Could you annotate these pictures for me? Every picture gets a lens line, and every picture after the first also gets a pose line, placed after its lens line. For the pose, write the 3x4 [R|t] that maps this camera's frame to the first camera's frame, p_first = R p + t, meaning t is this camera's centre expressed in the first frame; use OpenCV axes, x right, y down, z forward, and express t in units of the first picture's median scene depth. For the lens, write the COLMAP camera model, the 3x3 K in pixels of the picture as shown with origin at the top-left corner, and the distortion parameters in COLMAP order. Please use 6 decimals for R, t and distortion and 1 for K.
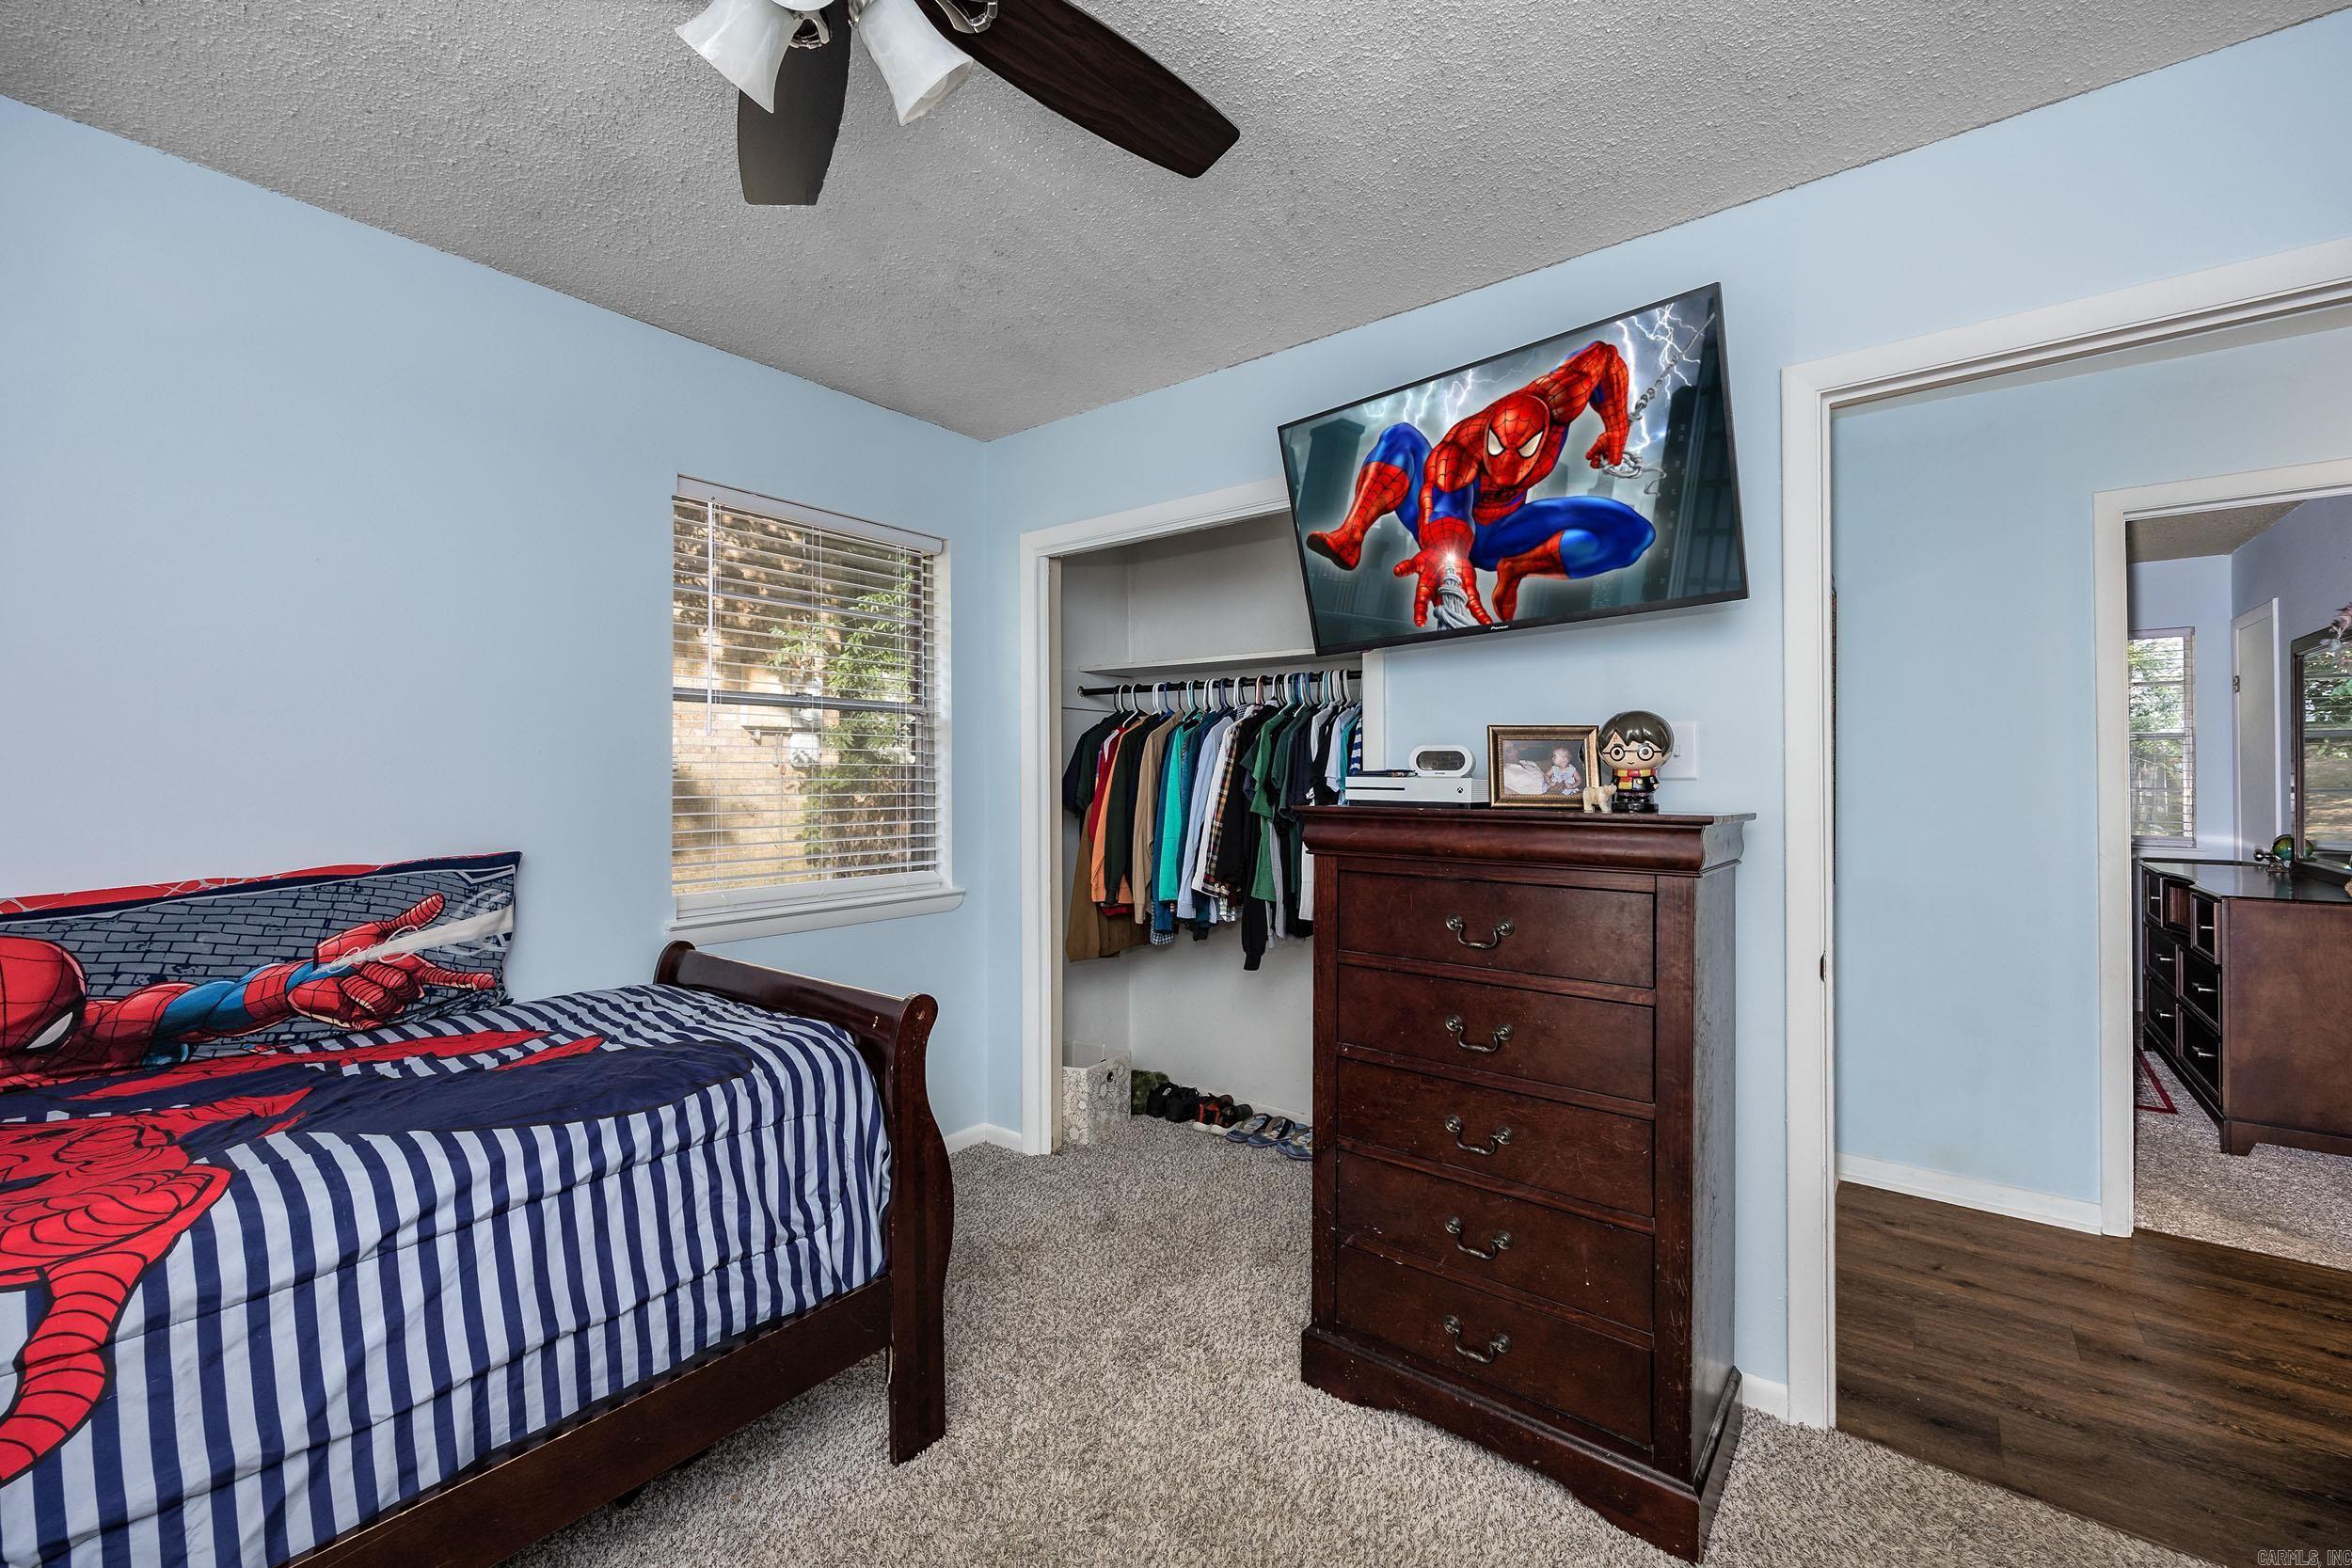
lens RADIAL K [[960.5, 0, 1178.3], [0, 960.5, 757.0], [0, 0, 1]] dist [-0.000011, -0.000015]
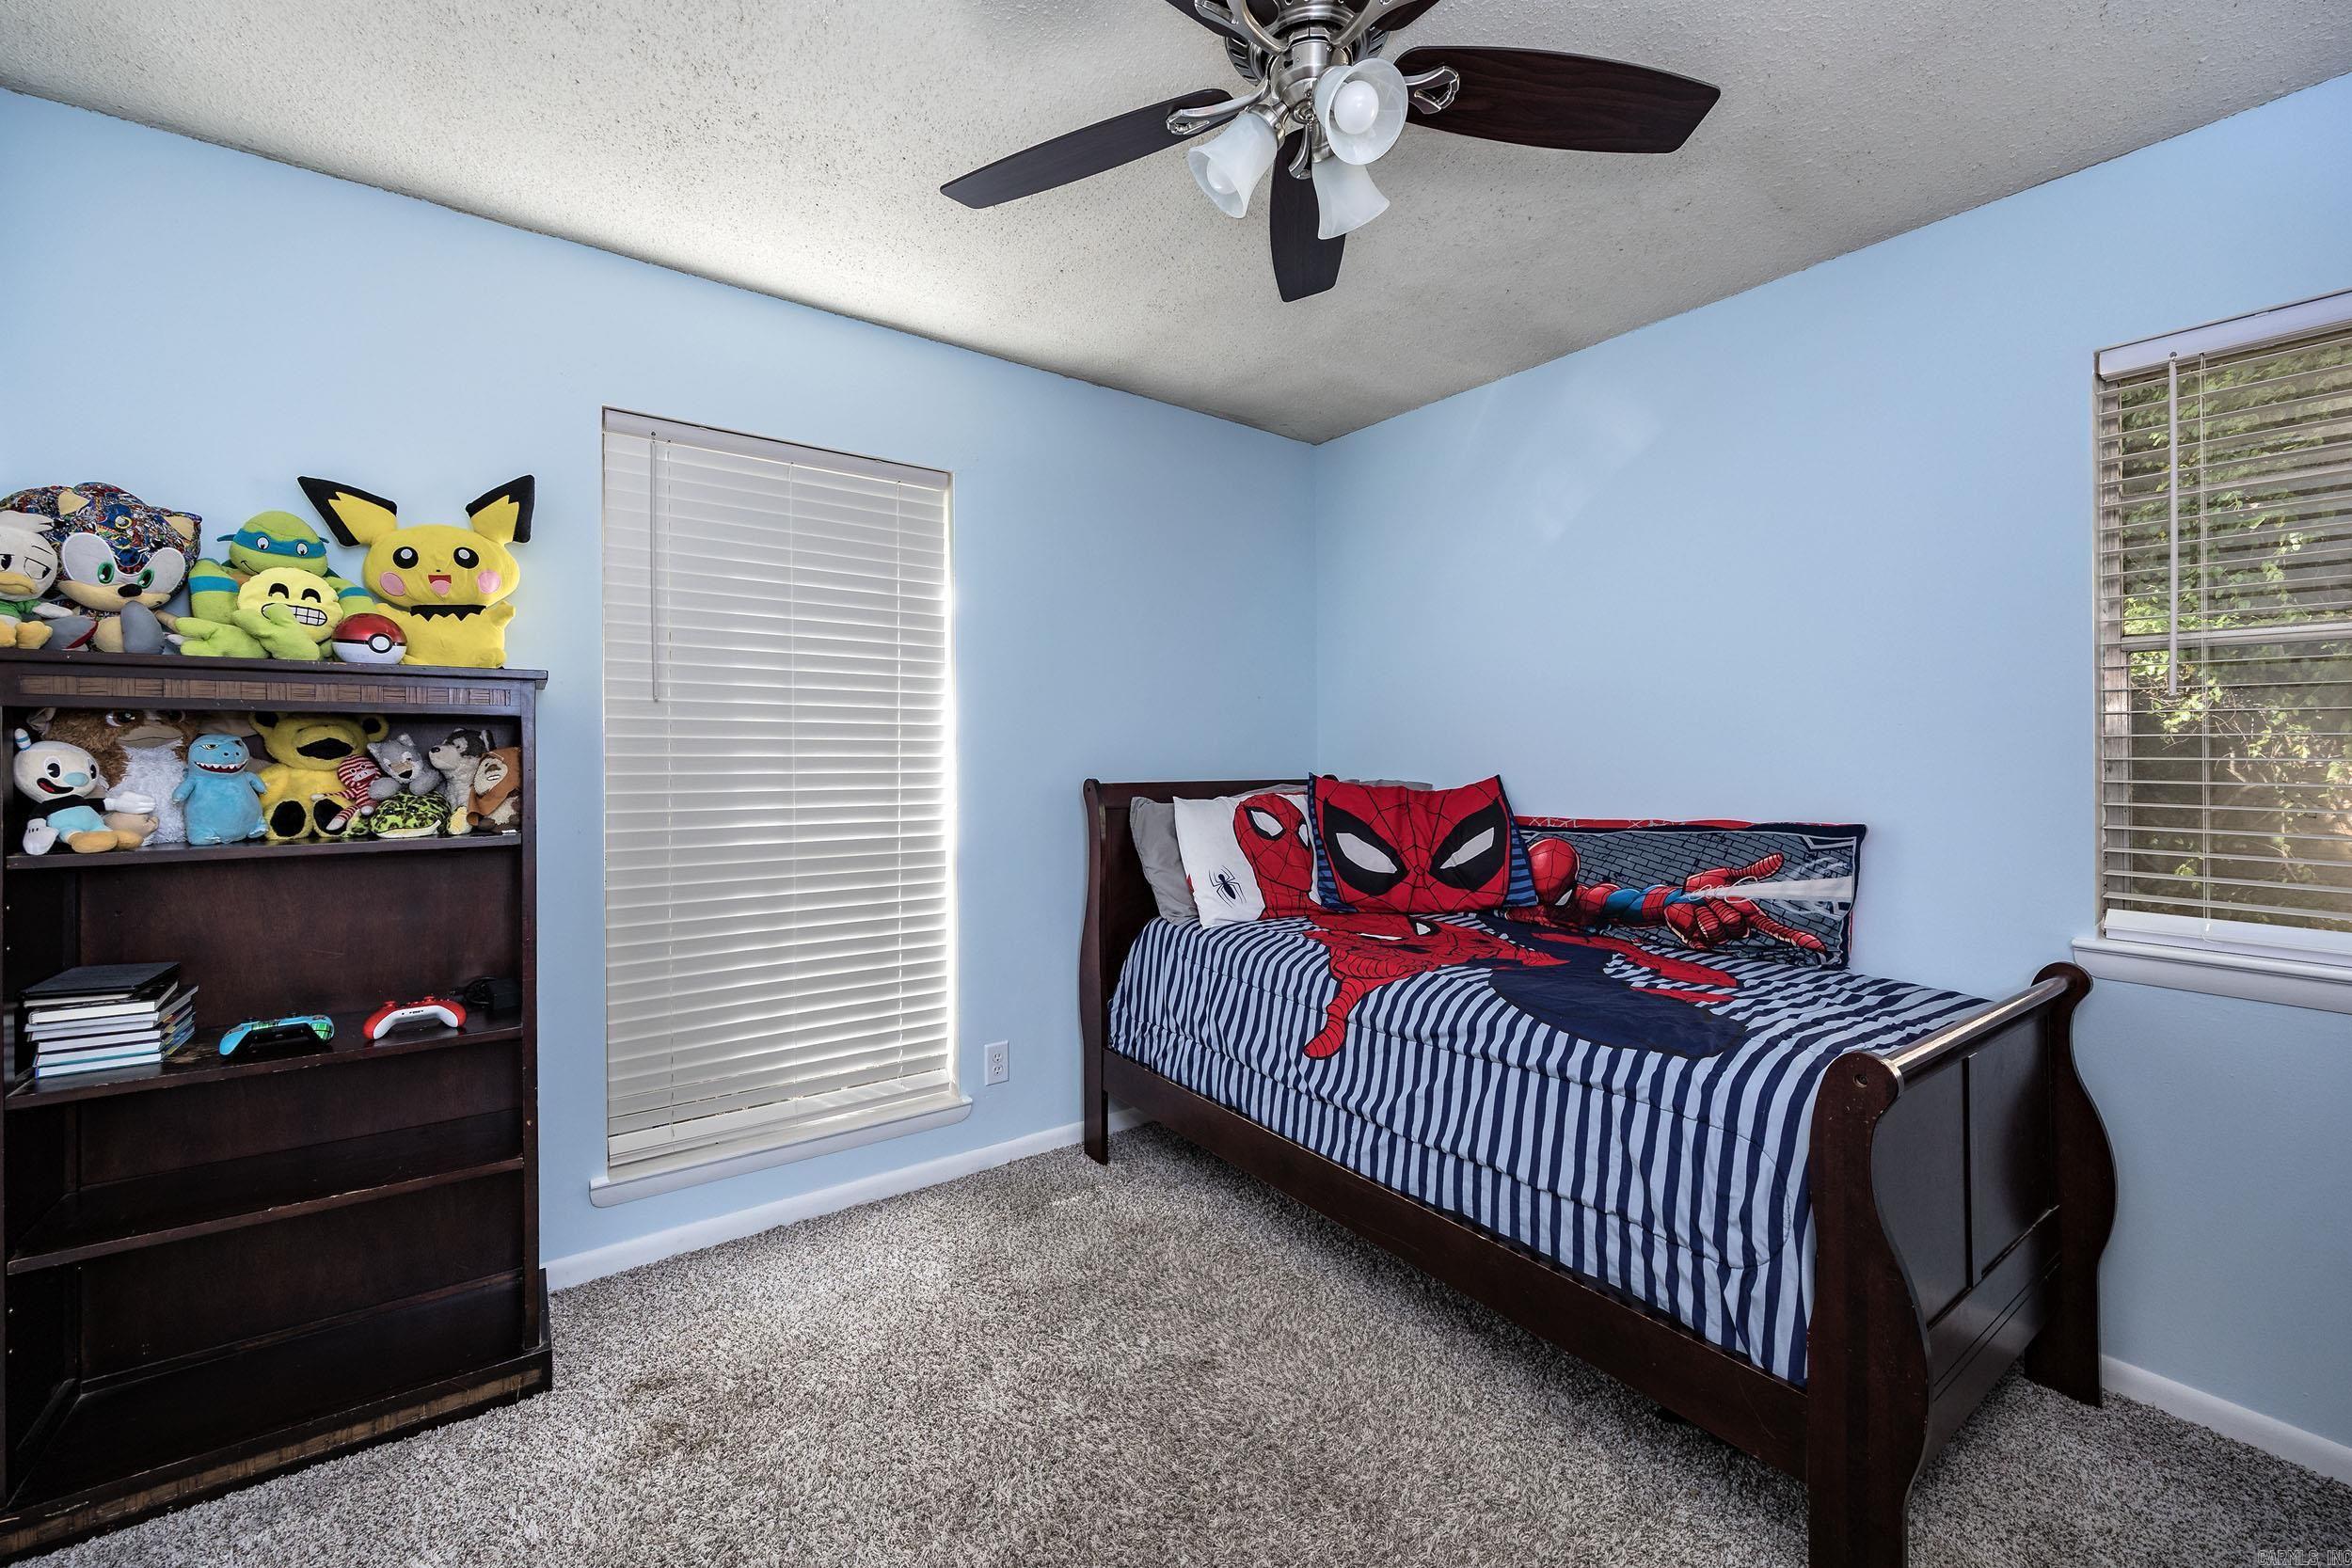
lens RADIAL K [[947.3, 0, 1179.2], [0, 947.3, 746.6], [0, 0, 1]] dist [0.000152, 0.000017]
pose [[-0.268000, 0.000059, -0.963419, 0.512229], [0.014789, 0.999882, -0.004053, 0.011757], [0.963305, -0.015334, -0.267969, 0.650630]]
